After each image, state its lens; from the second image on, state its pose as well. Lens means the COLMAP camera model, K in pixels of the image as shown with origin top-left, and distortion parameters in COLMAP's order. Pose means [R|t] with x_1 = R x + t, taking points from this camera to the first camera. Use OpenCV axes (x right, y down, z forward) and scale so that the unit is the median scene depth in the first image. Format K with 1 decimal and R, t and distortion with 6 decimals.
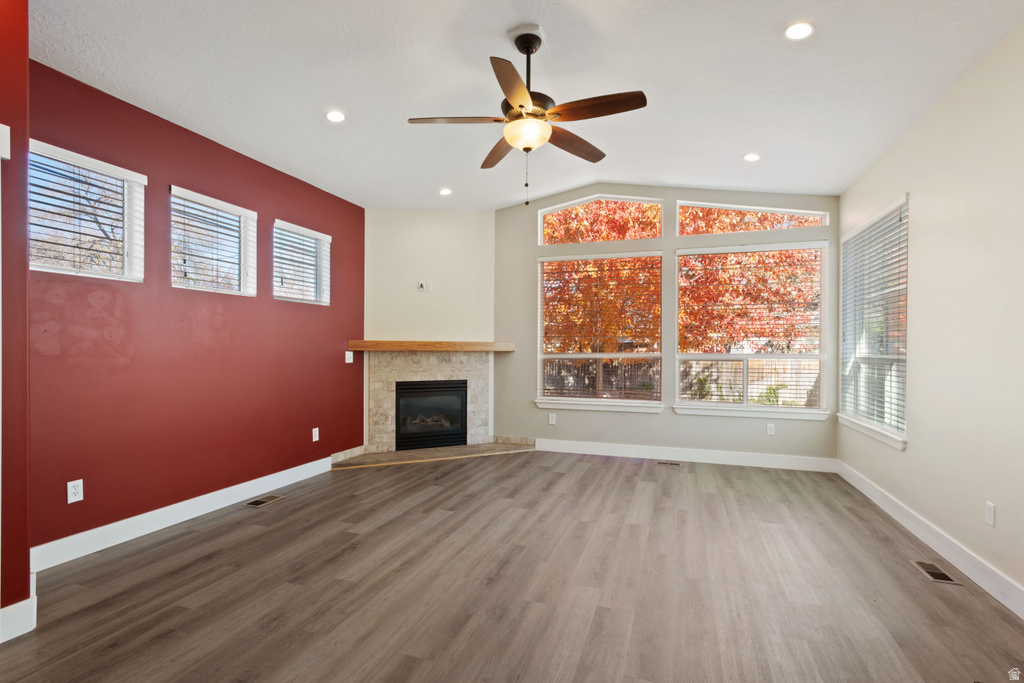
lens RADIAL K [[490.2, 0, 511.4], [0, 490.2, 350.3], [0, 0, 1]] dist [0.004494, 0.001550]
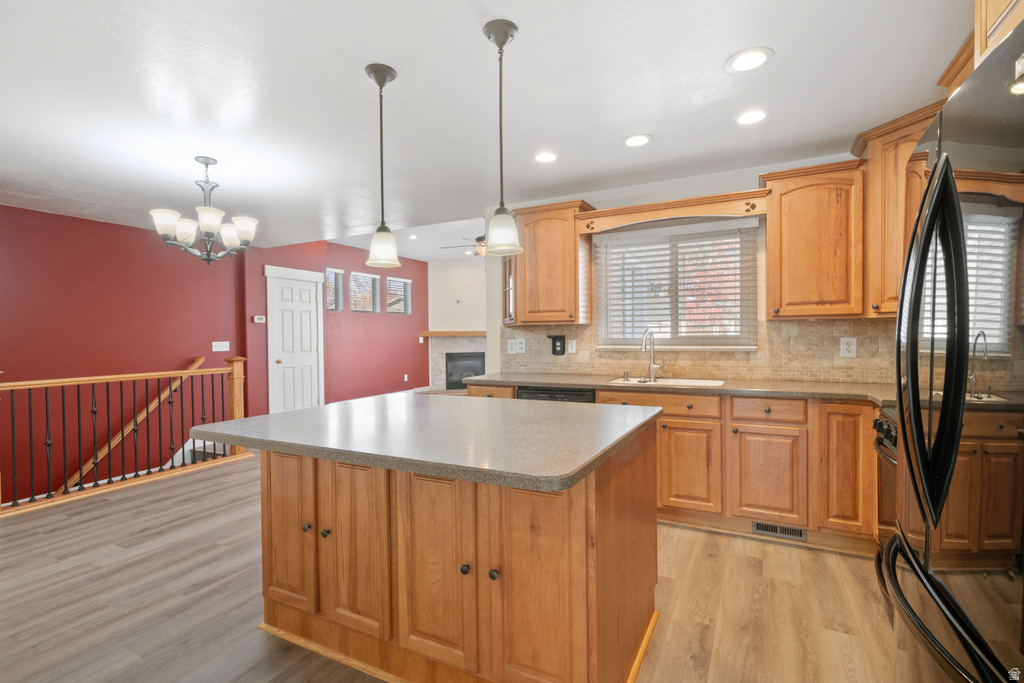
lens RADIAL K [[490.2, 0, 508.2], [0, 490.2, 339.6], [0, 0, 1]] dist [0.004494, 0.001550]
pose [[0.987702, -0.011524, -0.155921, 0.349984], [0.013092, 0.999874, 0.009029, -0.000935], [0.155797, -0.010959, 0.987728, -0.969797]]
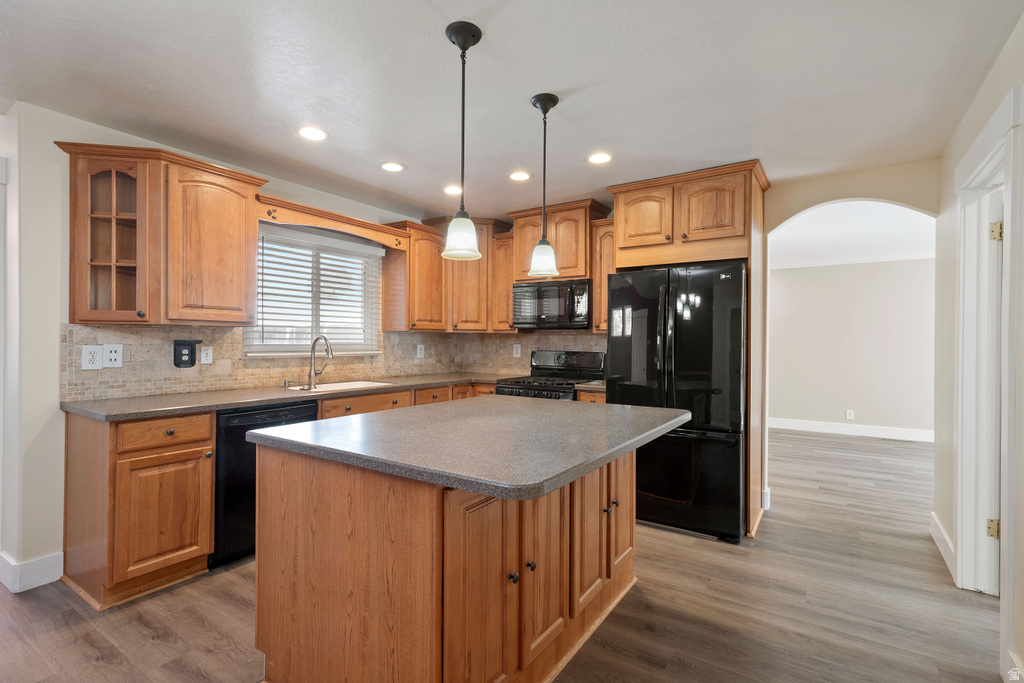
lens RADIAL K [[490.2, 0, 518.4], [0, 490.2, 341.5], [0, 0, 1]] dist [0.004494, 0.001550]
pose [[0.249576, -0.001363, 0.968354, -0.208440], [-0.006514, 0.999974, 0.003086, -0.002404], [-0.968333, -0.007078, 0.249561, -0.672655]]
